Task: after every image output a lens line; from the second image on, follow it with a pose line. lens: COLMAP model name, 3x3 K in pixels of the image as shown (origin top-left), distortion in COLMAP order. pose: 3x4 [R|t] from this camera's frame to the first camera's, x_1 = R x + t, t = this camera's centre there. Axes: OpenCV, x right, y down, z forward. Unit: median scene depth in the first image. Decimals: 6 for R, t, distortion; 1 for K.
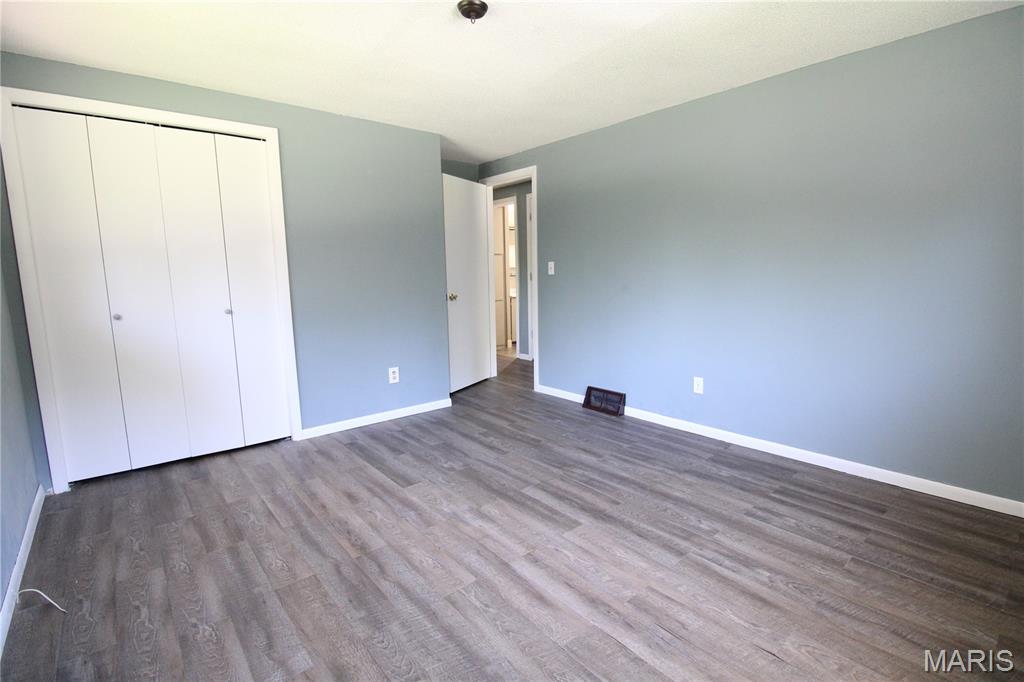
lens RADIAL K [[475.5, 0, 524.6], [0, 475.5, 340.6], [0, 0, 1]] dist [0.000136, -0.013589]
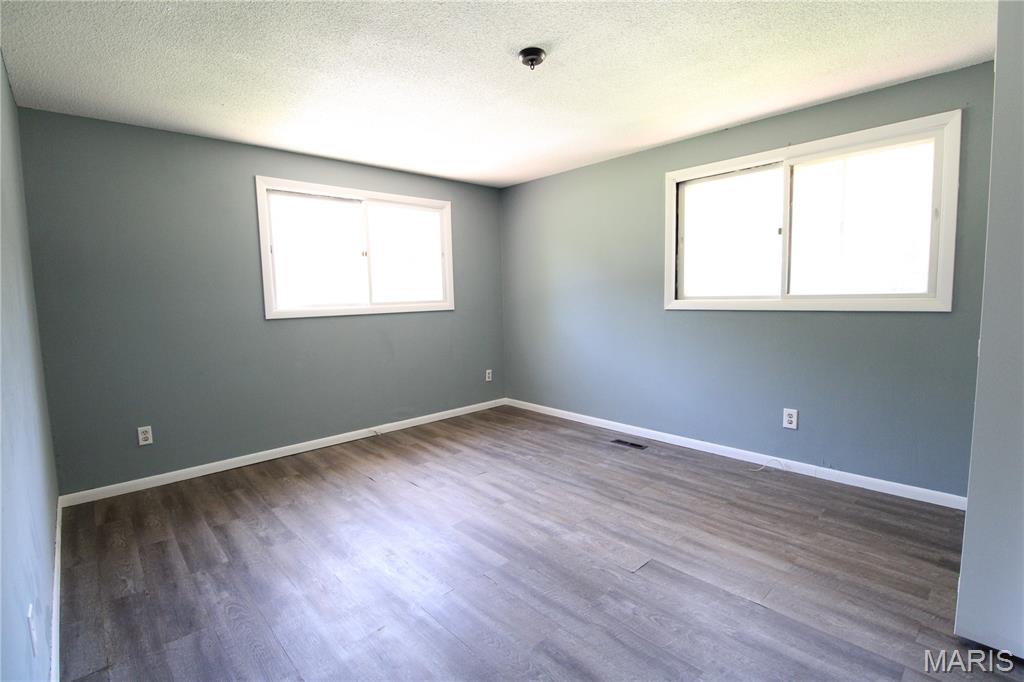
lens RADIAL K [[475.5, 0, 524.6], [0, 475.5, 340.6], [0, 0, 1]] dist [0.000136, -0.013589]
pose [[-0.998324, 0.042124, -0.039683, -0.022792], [0.031325, 0.969893, 0.241510, -0.323484], [0.048661, 0.239862, -0.969587, 2.119452]]
